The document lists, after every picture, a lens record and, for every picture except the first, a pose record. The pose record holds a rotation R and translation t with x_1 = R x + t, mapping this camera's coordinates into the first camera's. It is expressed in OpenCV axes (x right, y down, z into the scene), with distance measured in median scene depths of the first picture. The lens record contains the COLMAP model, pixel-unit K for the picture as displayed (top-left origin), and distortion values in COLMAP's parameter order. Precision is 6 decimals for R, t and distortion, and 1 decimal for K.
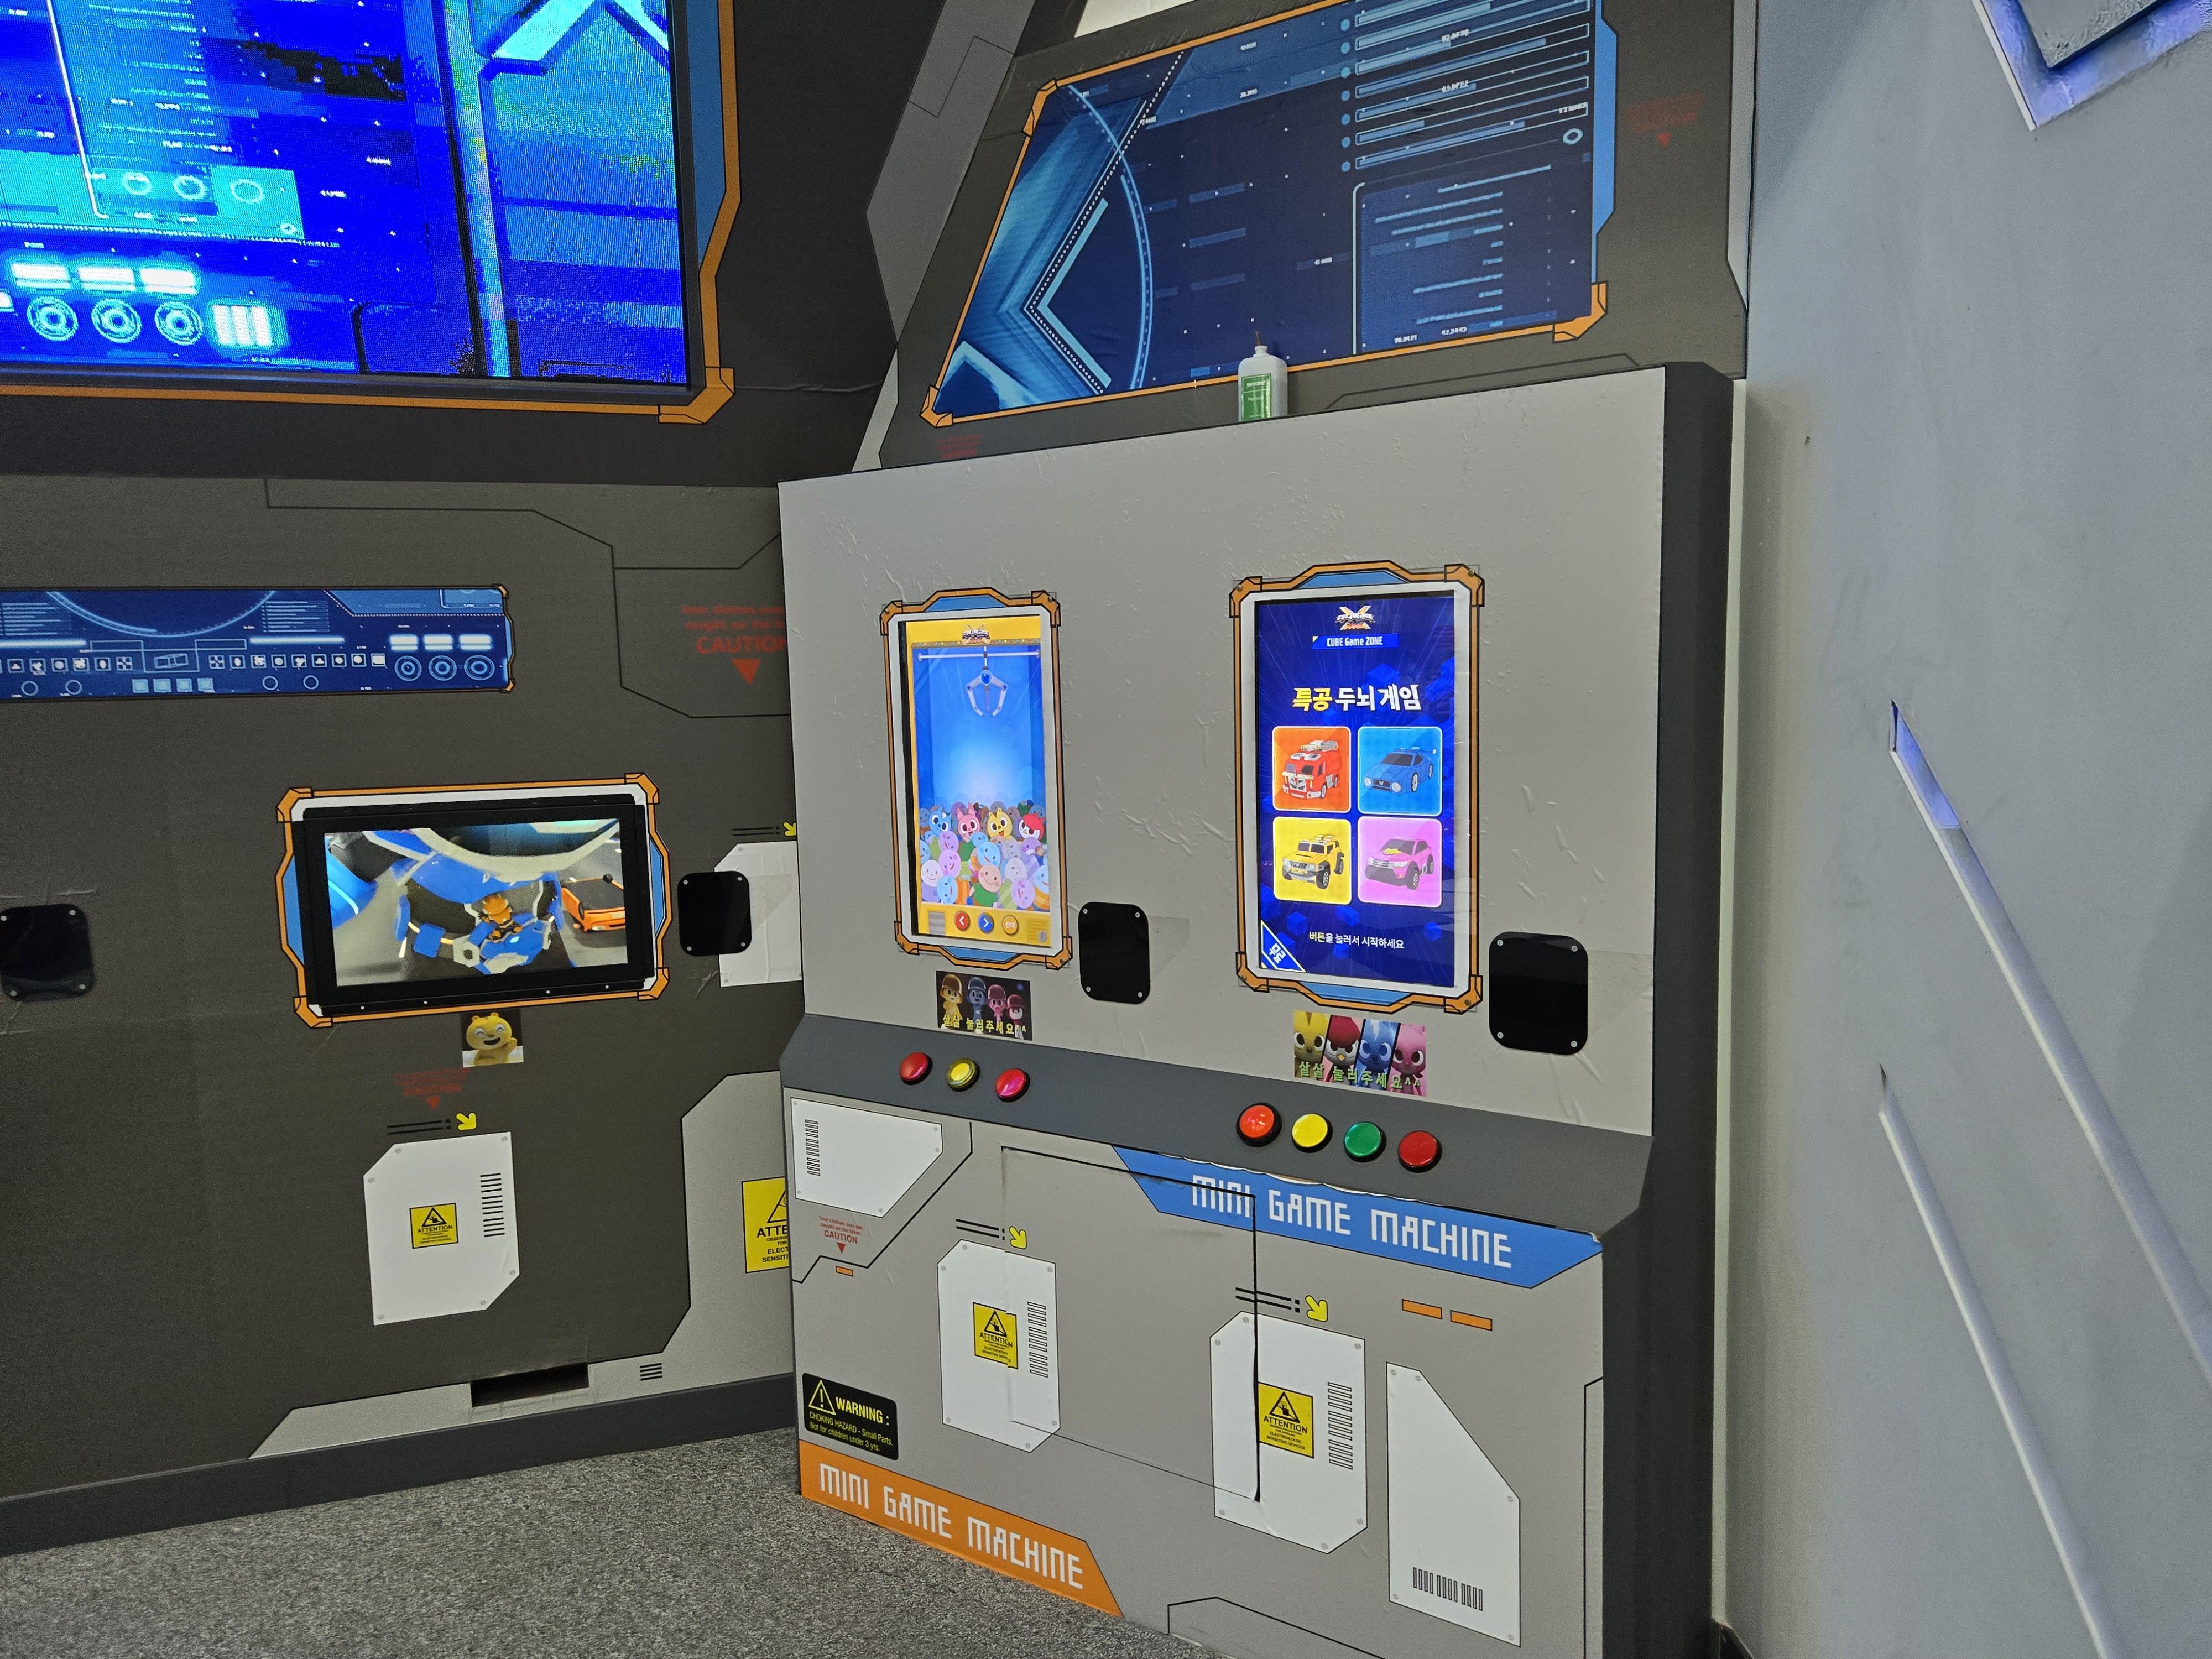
lens RADIAL K [[1486.8, 0, 1106.7], [0, 1486.8, 843.8], [0, 0, 1]] dist [0.058182, -0.049786]
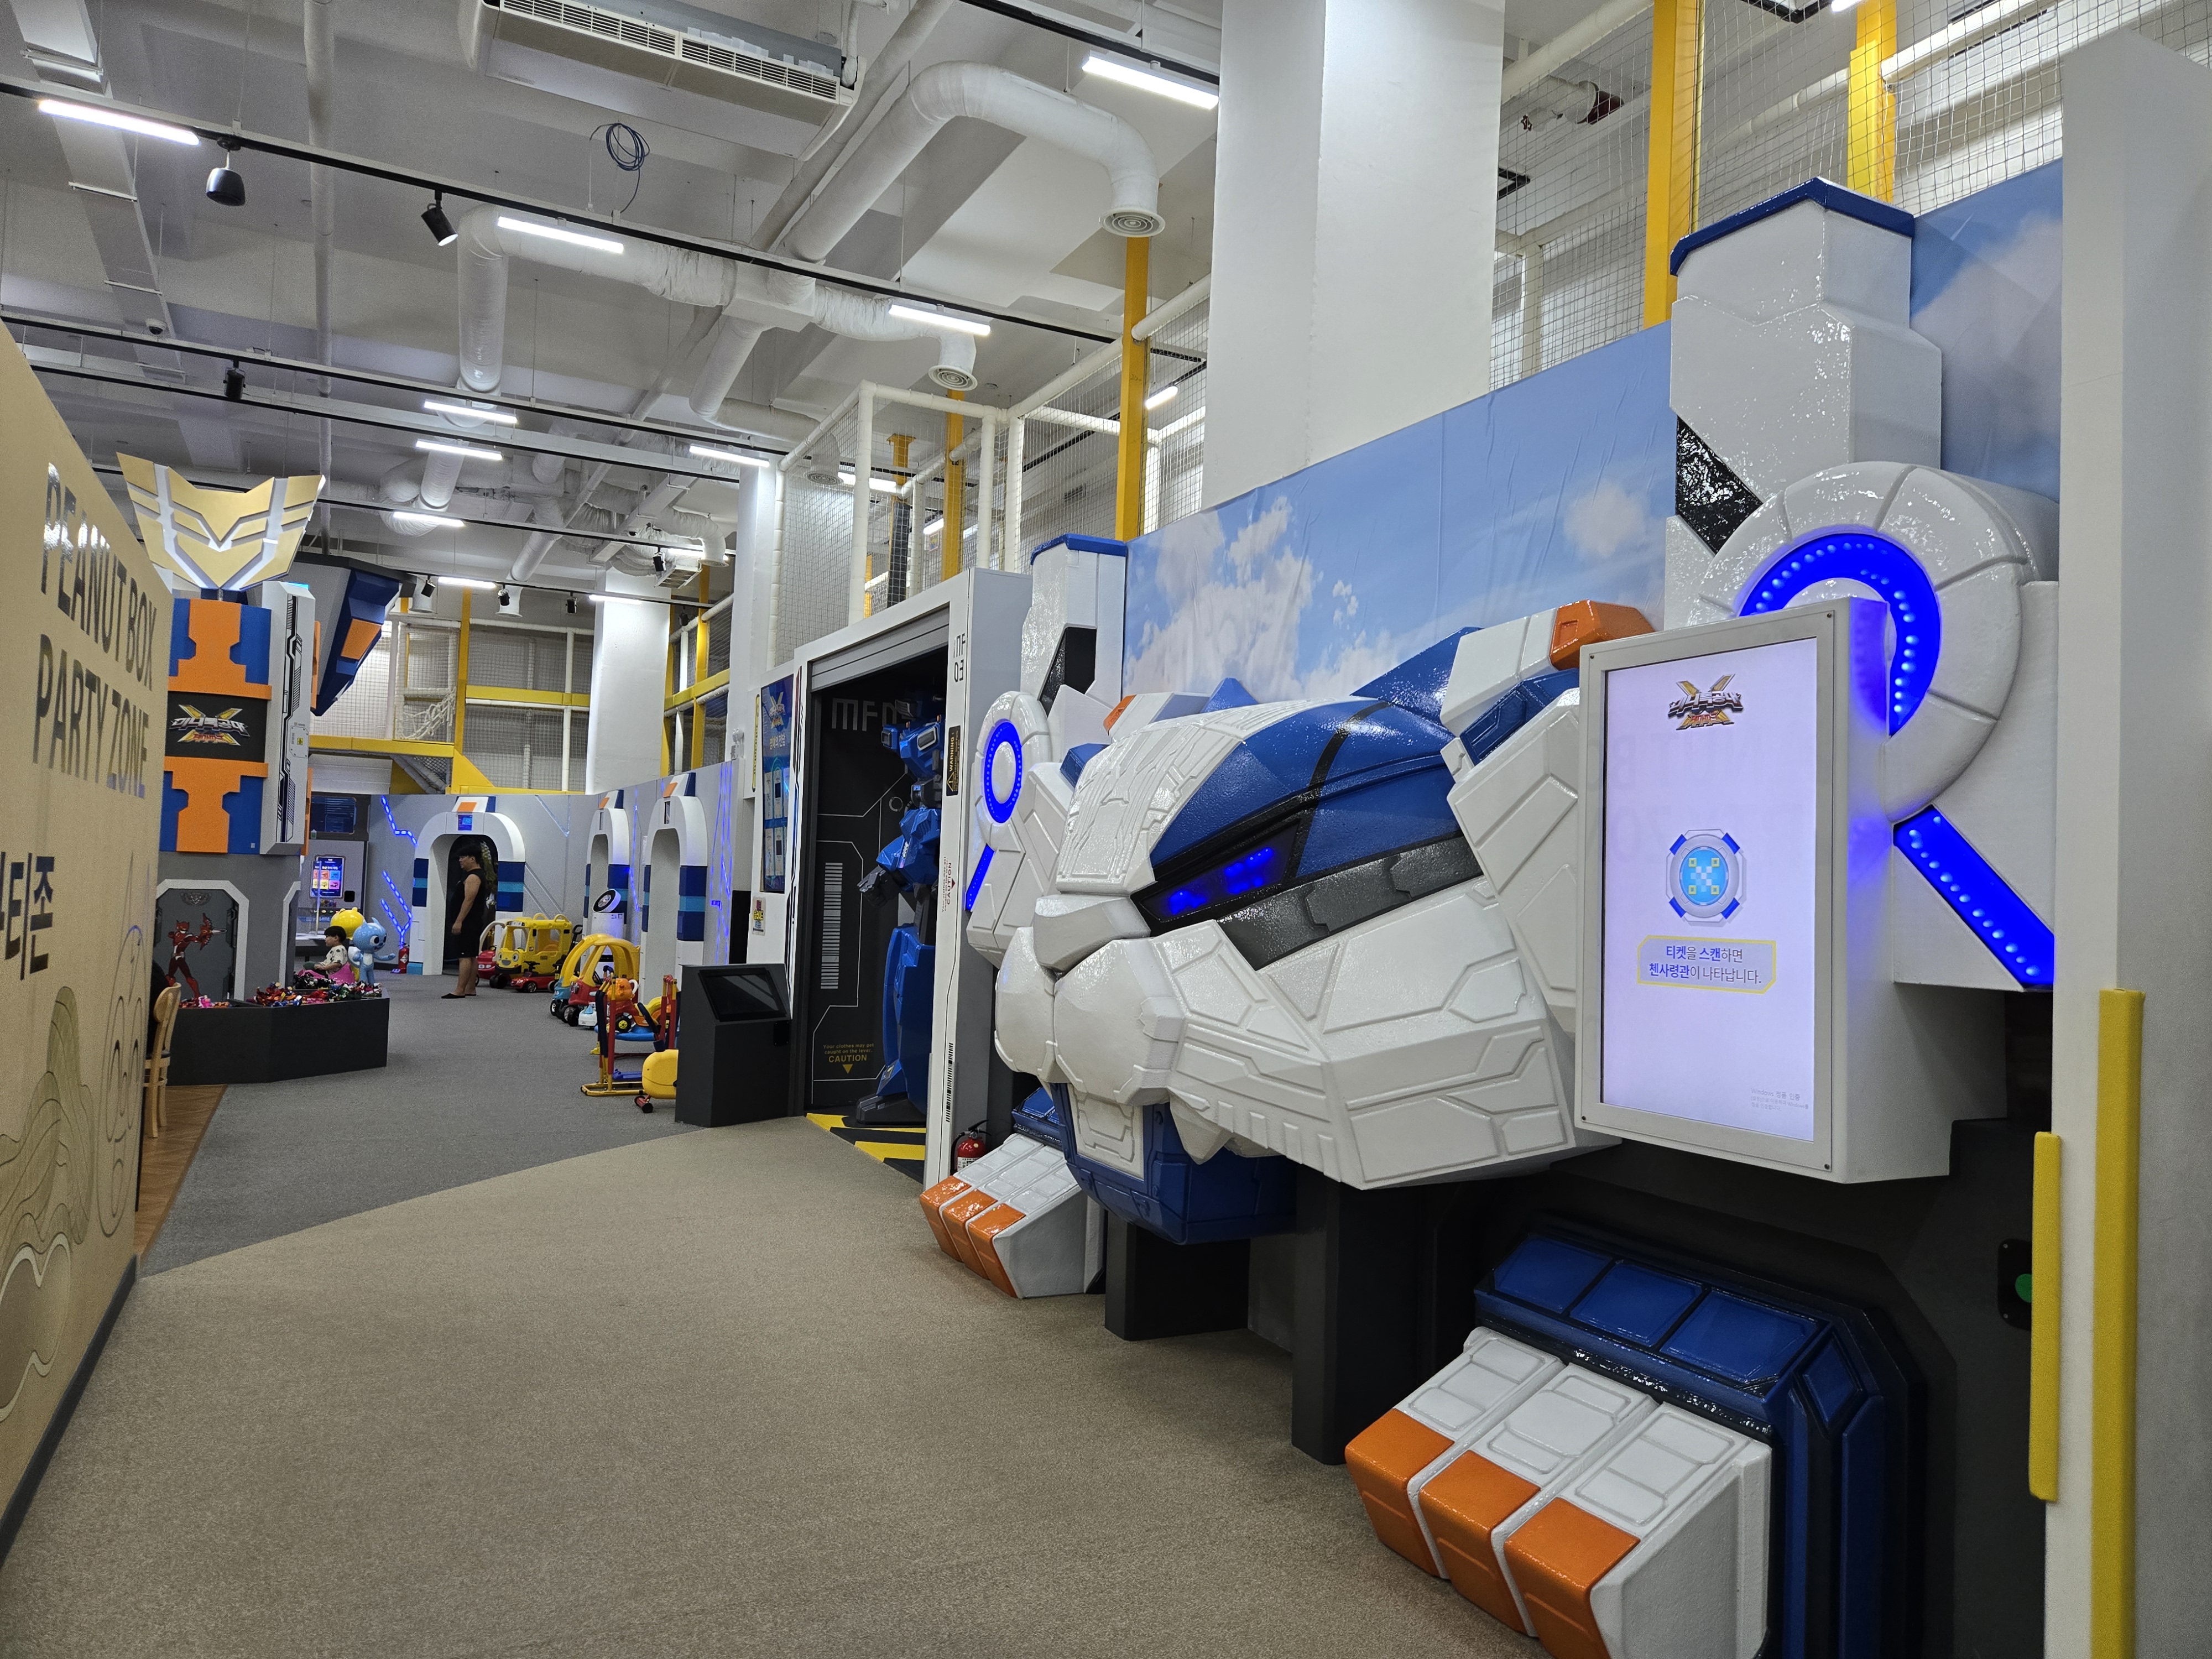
lens RADIAL K [[1486.8, 0, 1104.2], [0, 1486.8, 827.8], [0, 0, 1]] dist [0.058182, -0.049786]
pose [[0.497576, 0.076167, 0.864070, -5.711999], [0.052359, 0.991684, -0.117567, 1.045030], [-0.865839, 0.103740, 0.489450, -8.072105]]
